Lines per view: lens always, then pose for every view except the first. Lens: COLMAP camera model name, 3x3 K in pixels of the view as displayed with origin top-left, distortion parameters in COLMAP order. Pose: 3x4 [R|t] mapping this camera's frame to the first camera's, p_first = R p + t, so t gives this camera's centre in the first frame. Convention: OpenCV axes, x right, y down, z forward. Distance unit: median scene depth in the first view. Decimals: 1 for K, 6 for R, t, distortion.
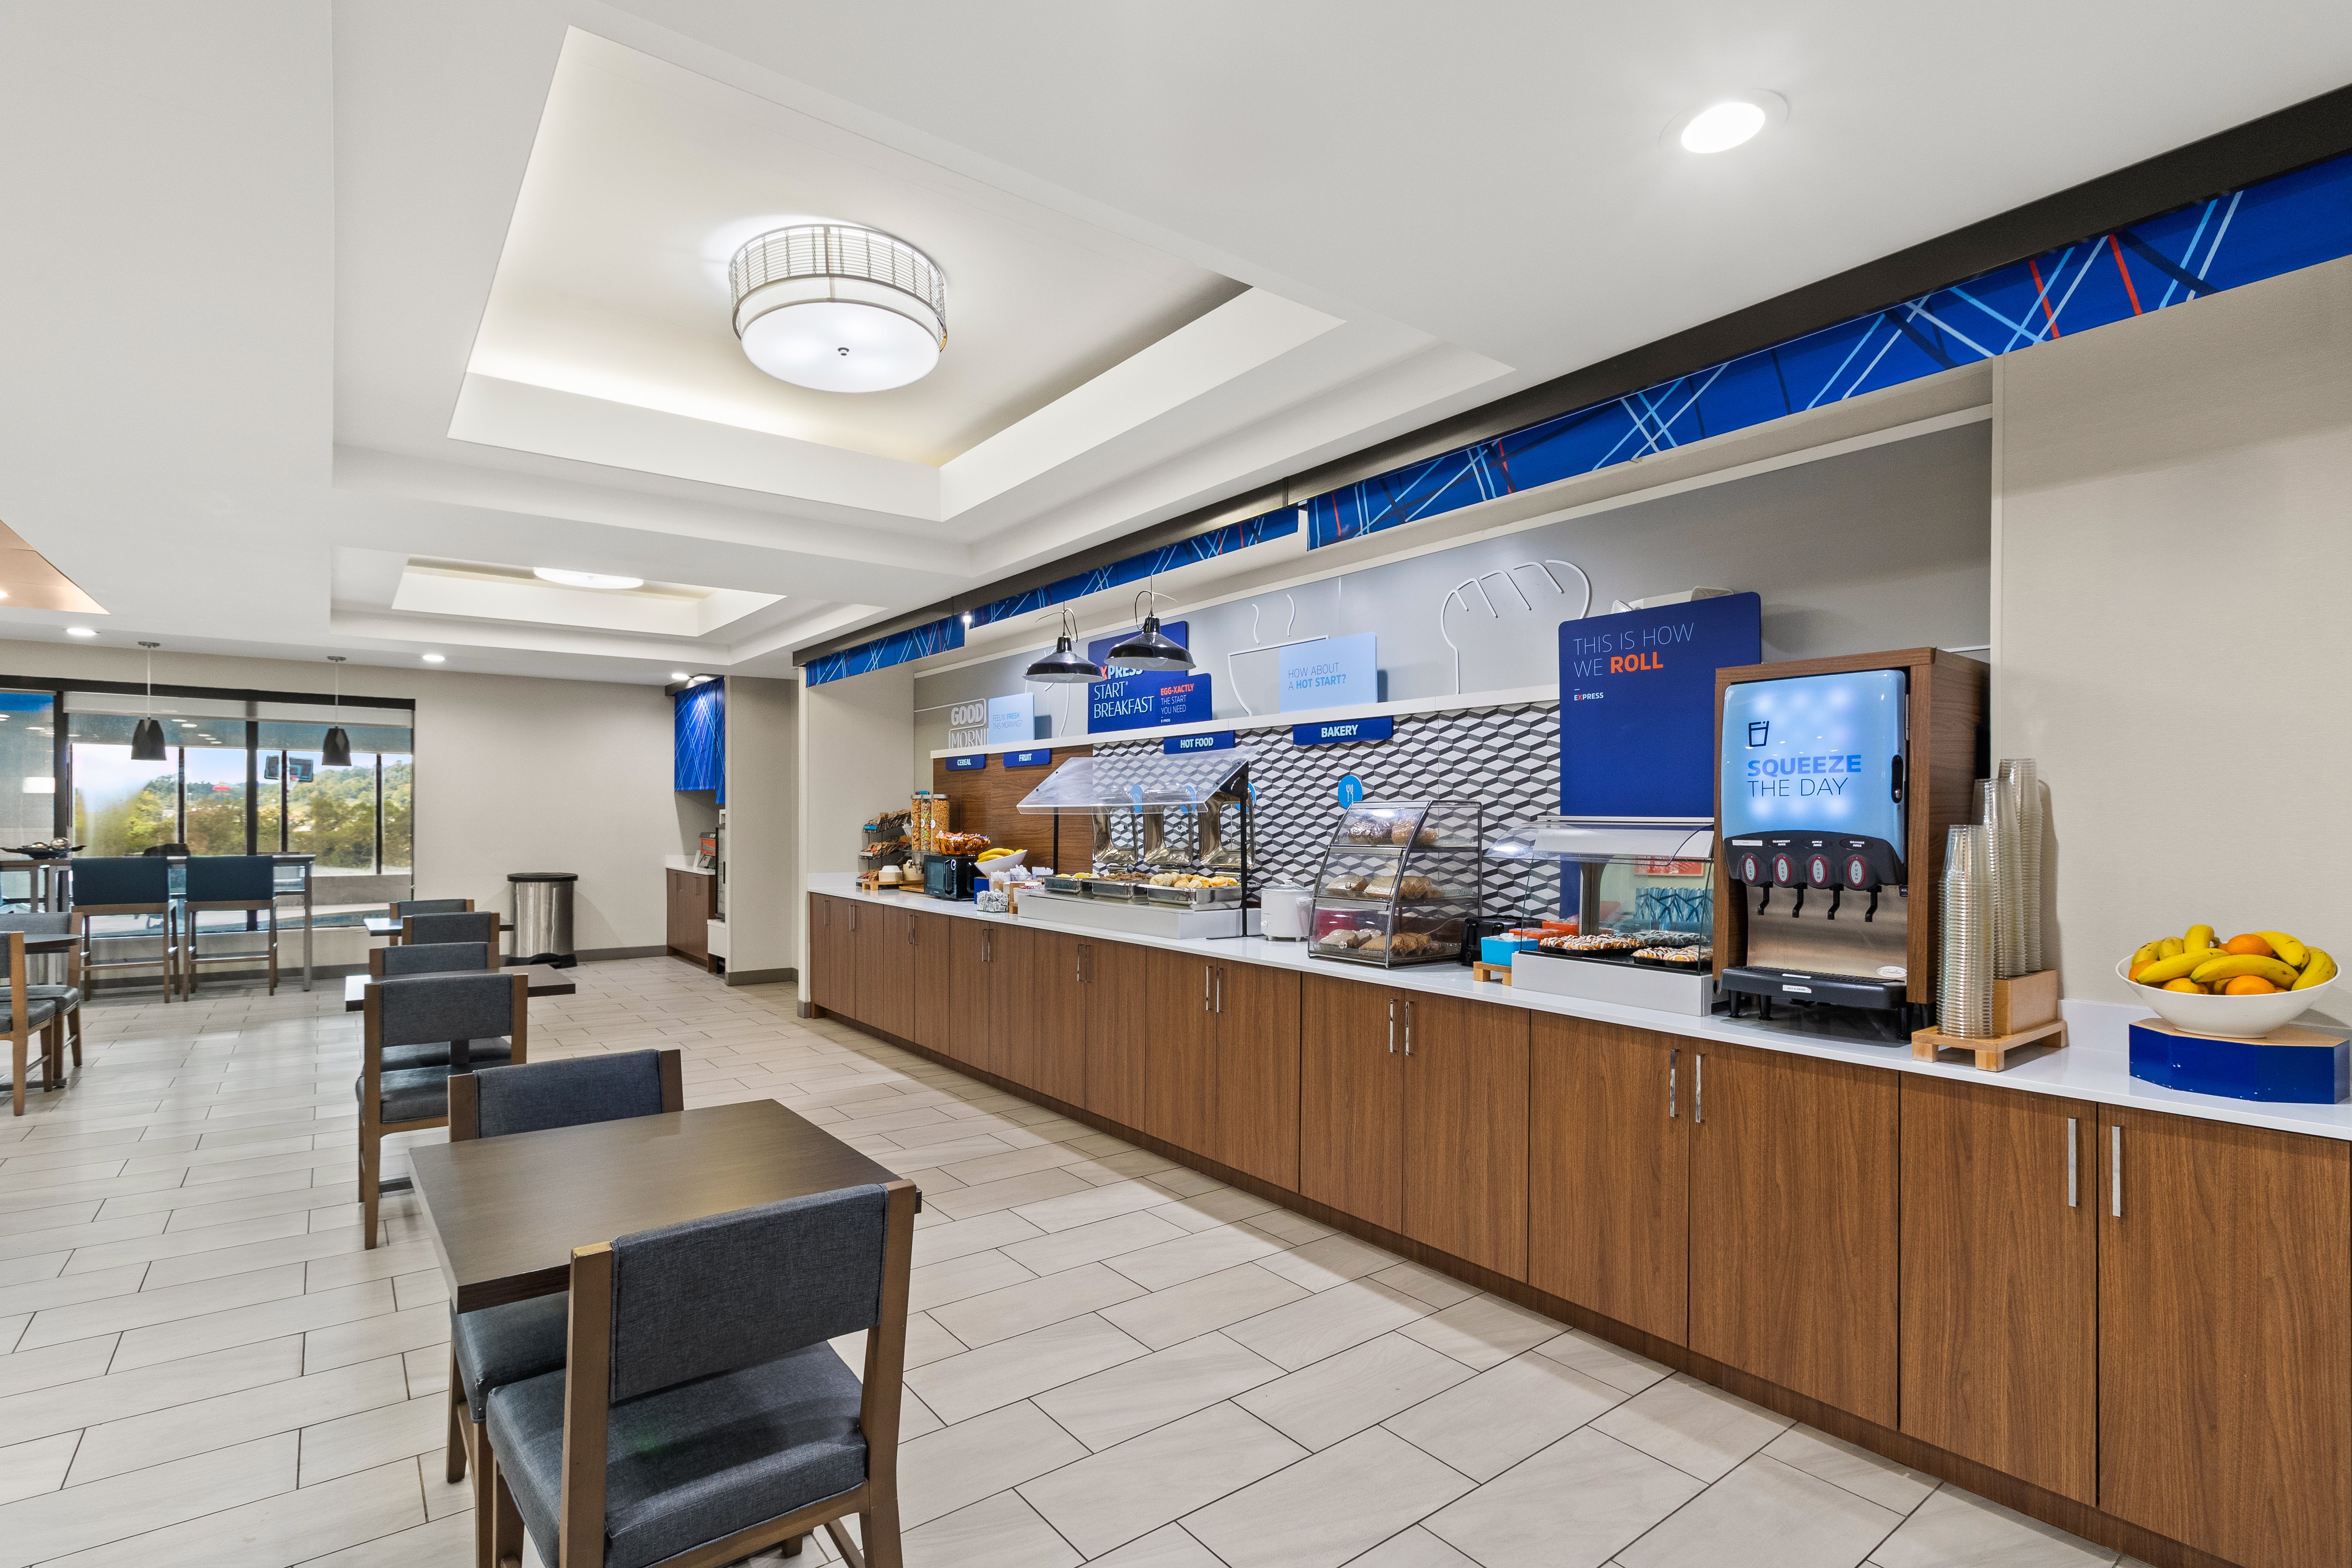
lens RADIAL K [[1105.3, 0, 1176.8], [0, 1105.3, 823.8], [0, 0, 1]] dist [0.000121, -0.000022]
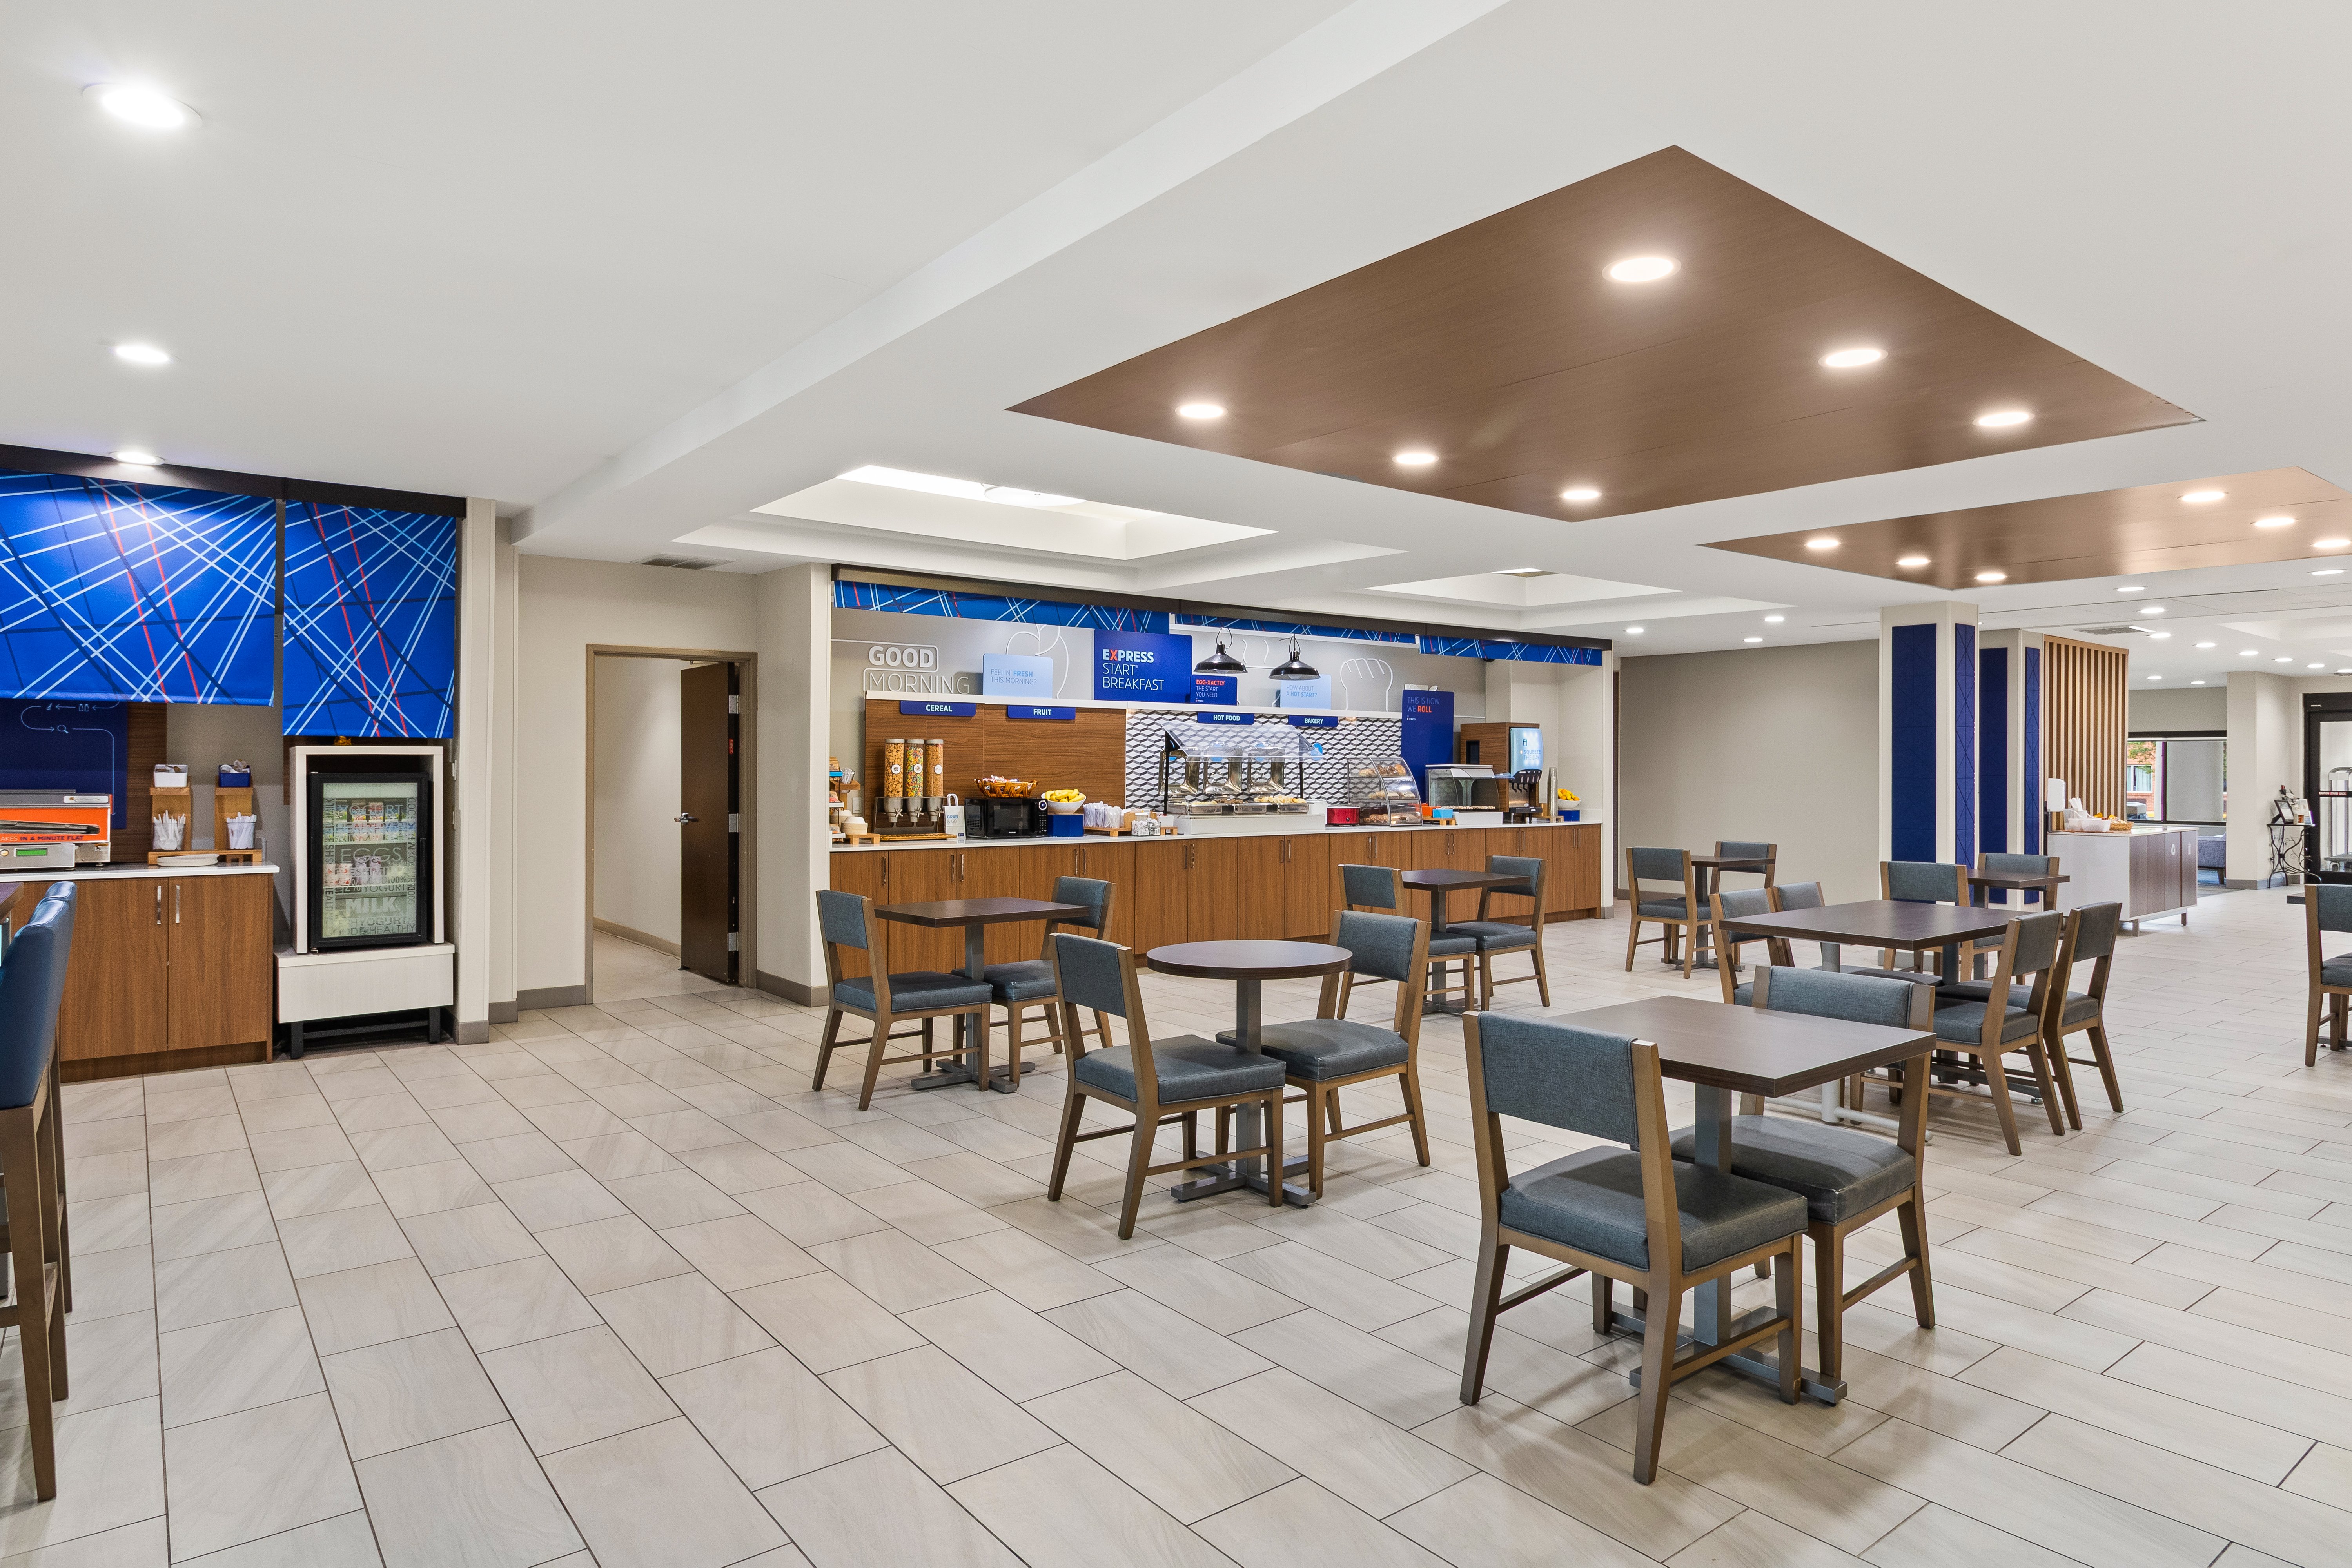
lens RADIAL K [[1349.3, 0, 1176.0], [0, 1349.3, 784.0], [0, 0, 1]] dist [-0.000107, -0.000006]
pose [[-0.013356, -0.017734, 0.999754, -1.989897], [-0.000658, 0.999843, 0.017726, -0.011727], [-0.999911, -0.000421, -0.013365, 1.115871]]
